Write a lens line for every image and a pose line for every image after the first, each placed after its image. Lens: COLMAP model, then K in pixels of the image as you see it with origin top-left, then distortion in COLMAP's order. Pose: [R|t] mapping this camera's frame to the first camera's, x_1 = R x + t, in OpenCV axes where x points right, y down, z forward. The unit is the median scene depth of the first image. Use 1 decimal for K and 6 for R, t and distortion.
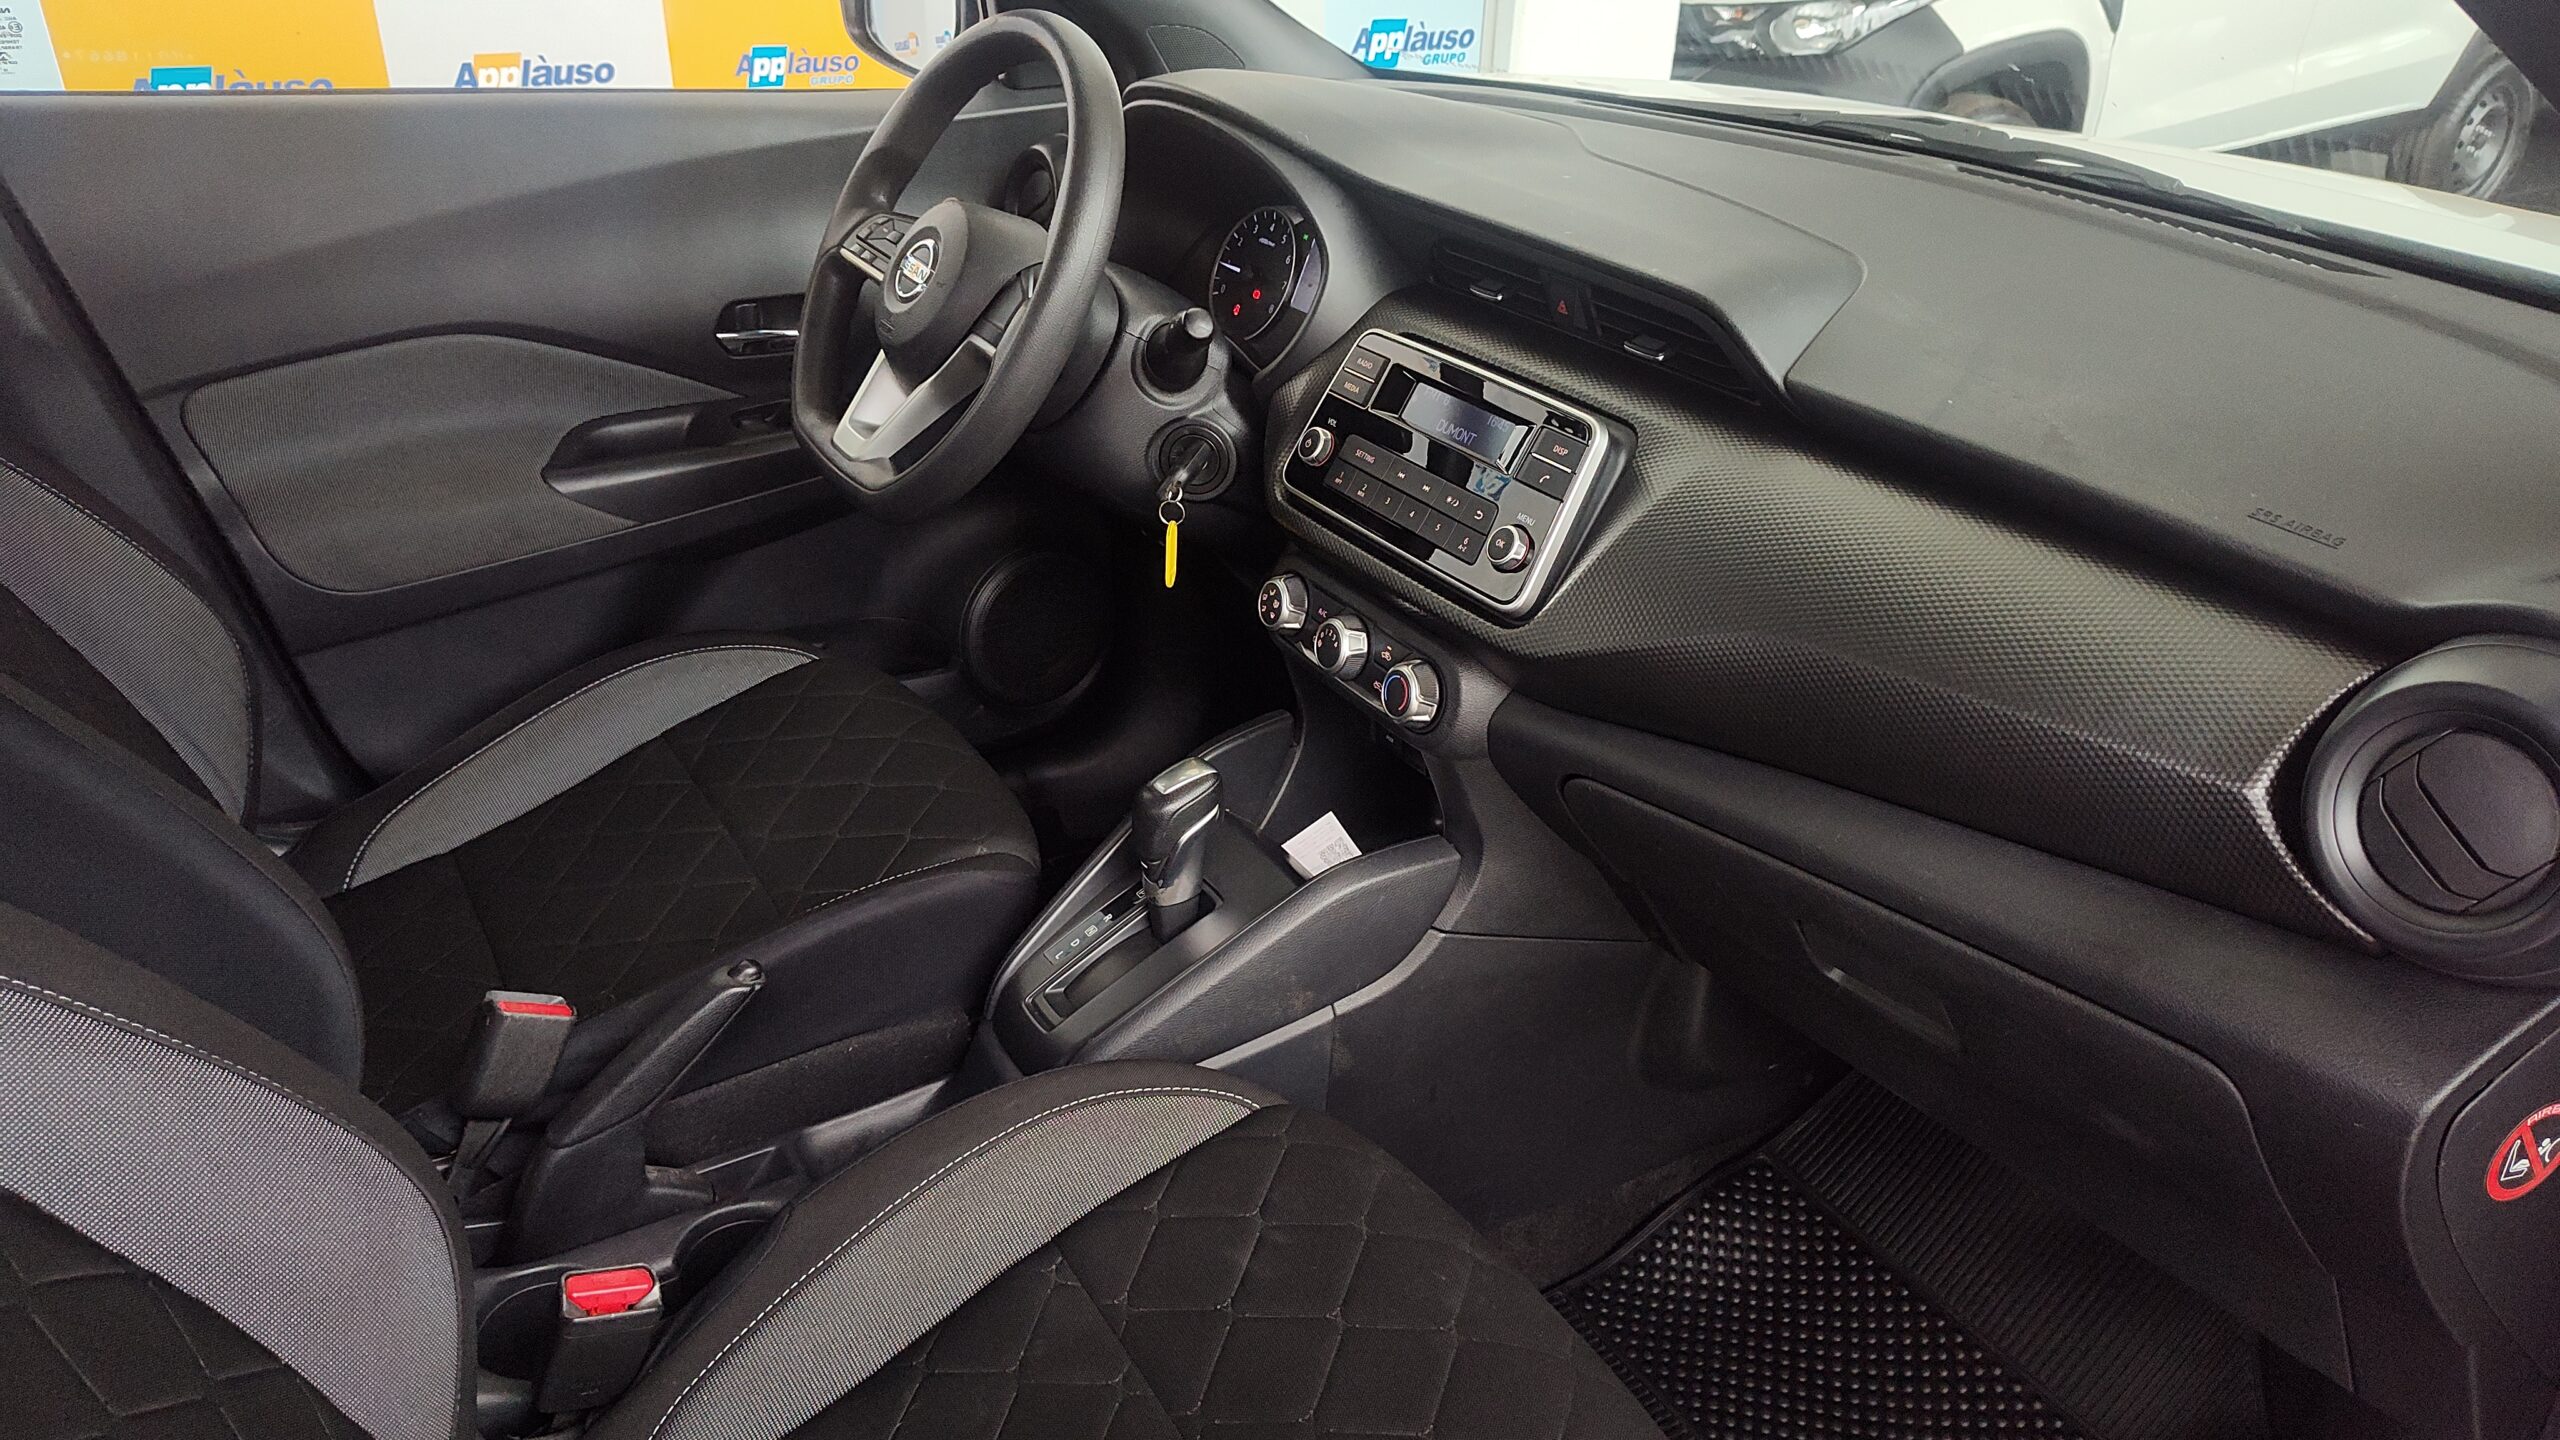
lens RADIAL K [[1826.7, 0, 1380.4], [0, 1826.7, 687.6], [0, 0, 1]] dist [0.042009, 0.007890]
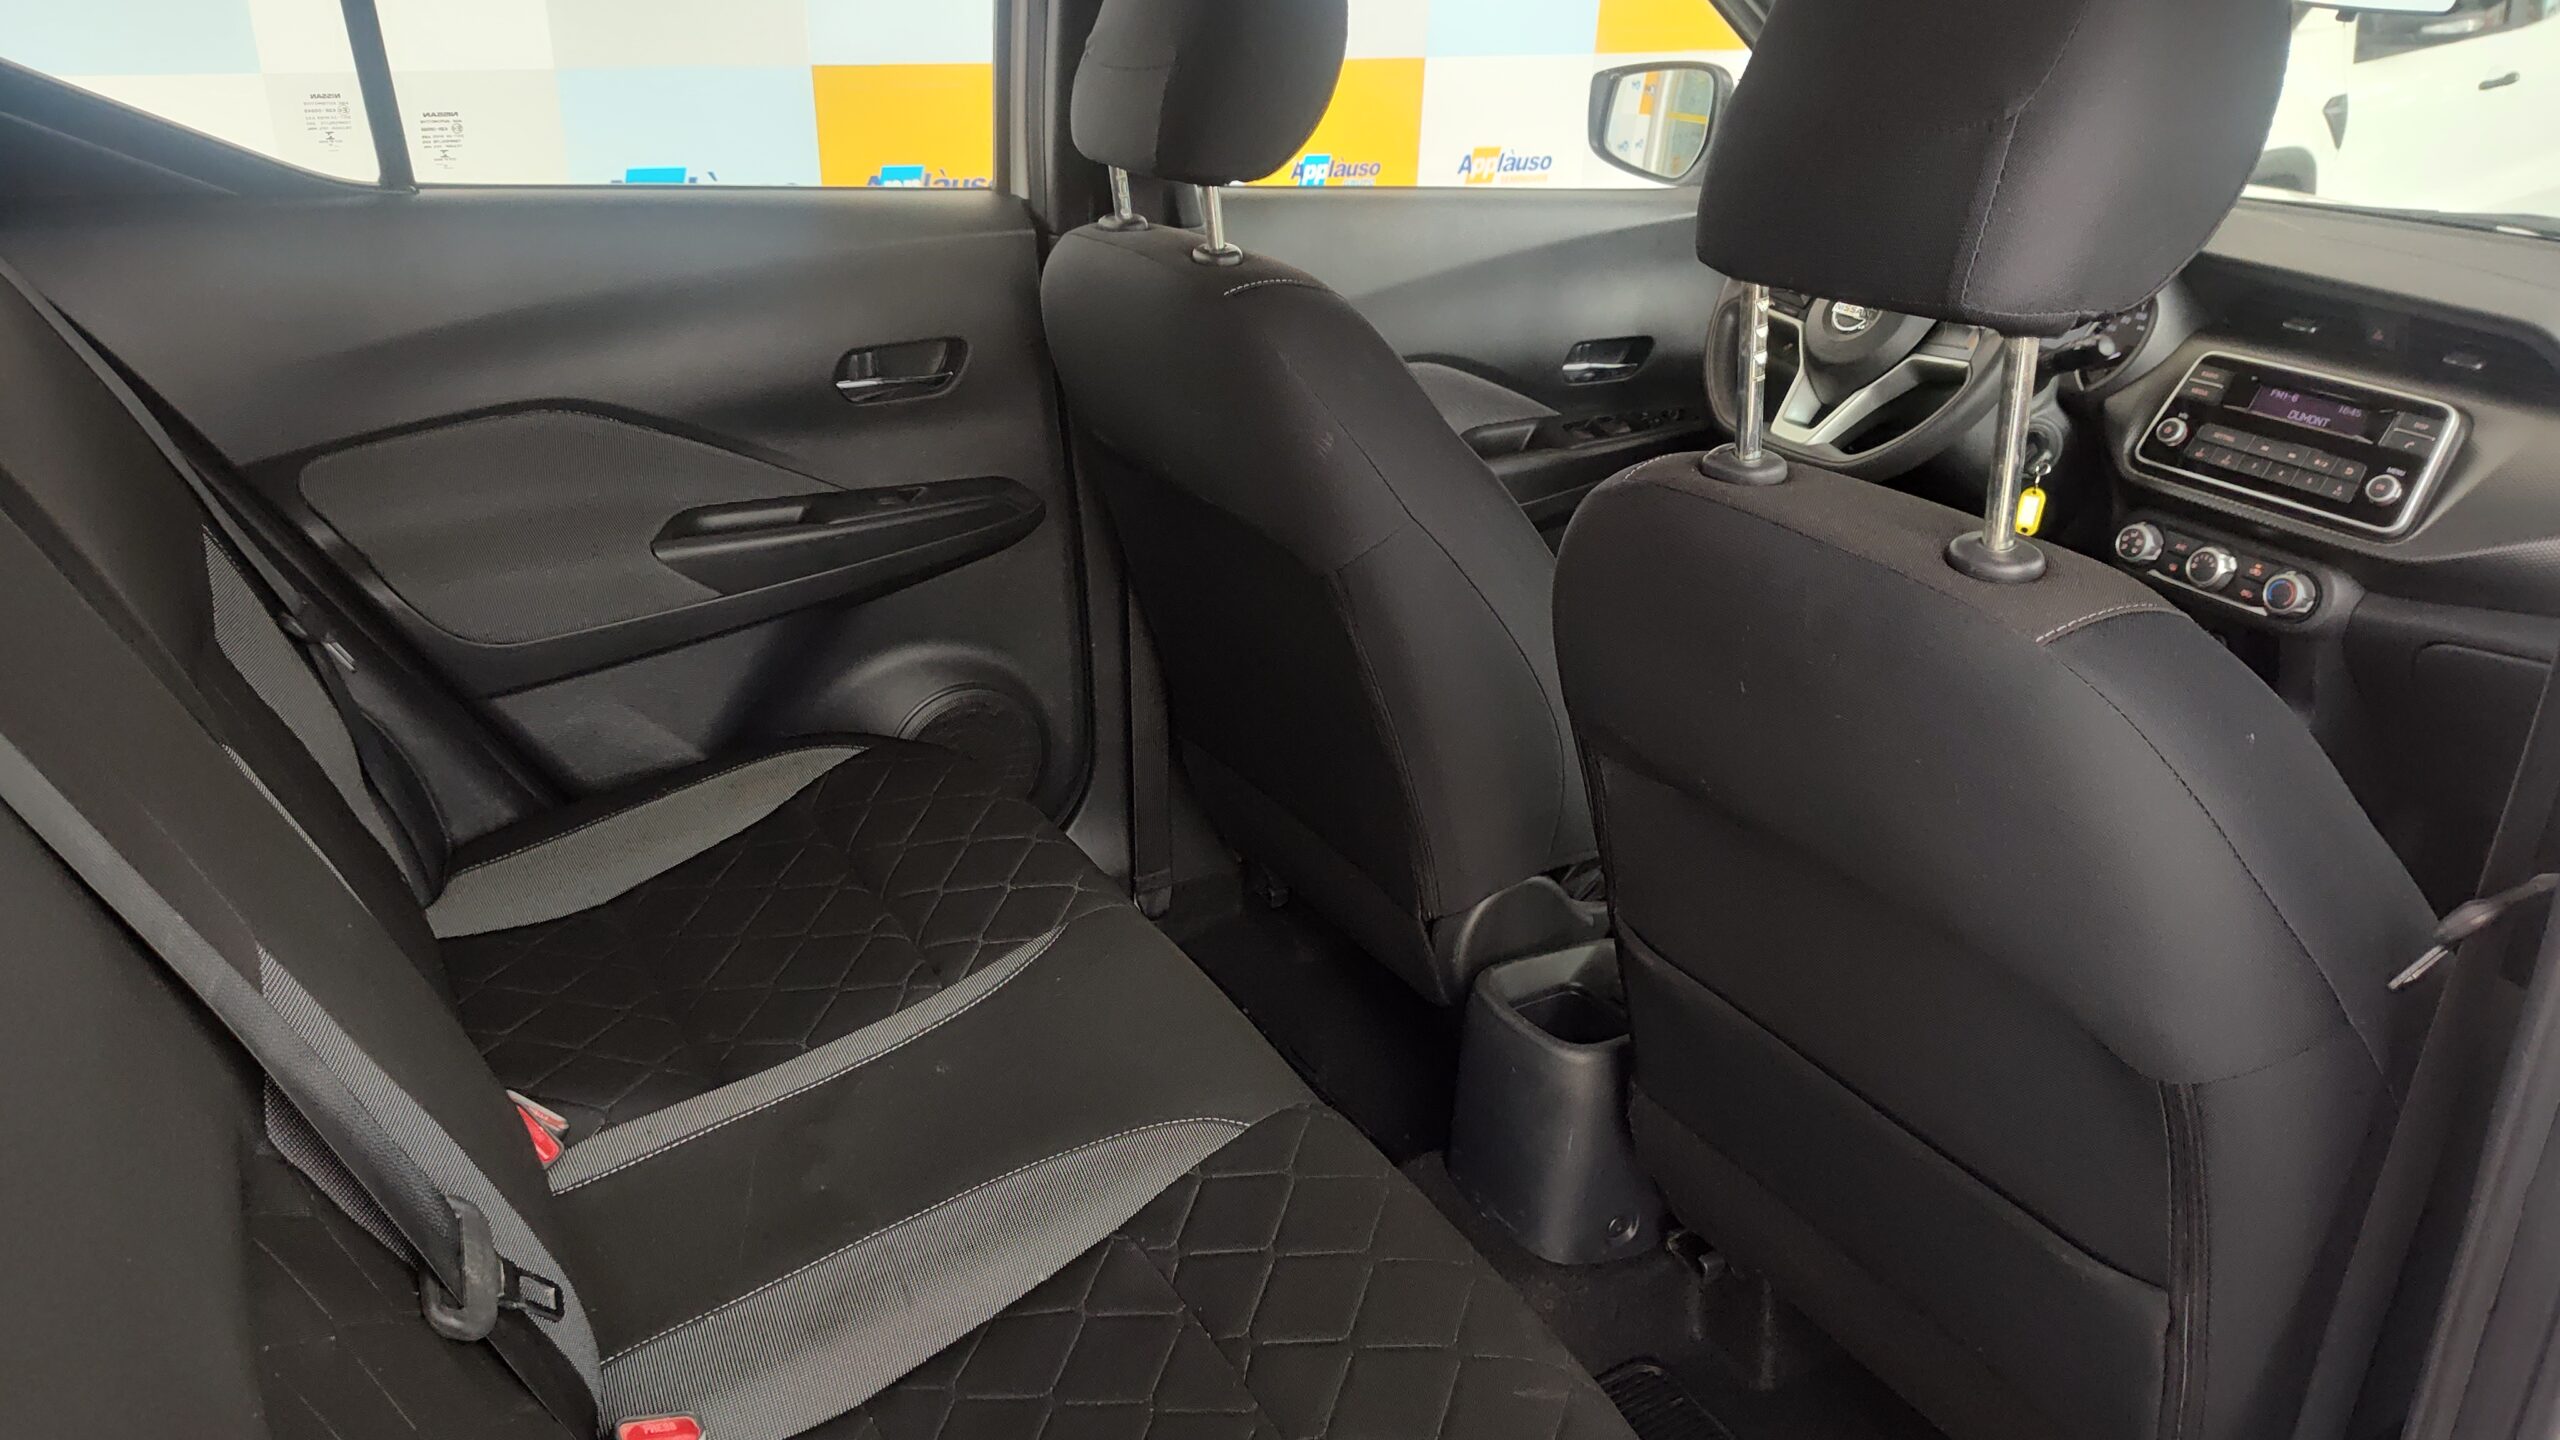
lens RADIAL K [[1769.3, 0, 1270.3], [0, 1769.3, 710.8], [0, 0, 1]] dist [0.006081, 0.004640]
pose [[0.994117, -0.008104, 0.108012, -0.742976], [0.012607, 0.999077, -0.041074, 0.113158], [-0.107579, 0.042194, 0.993301, -0.252698]]
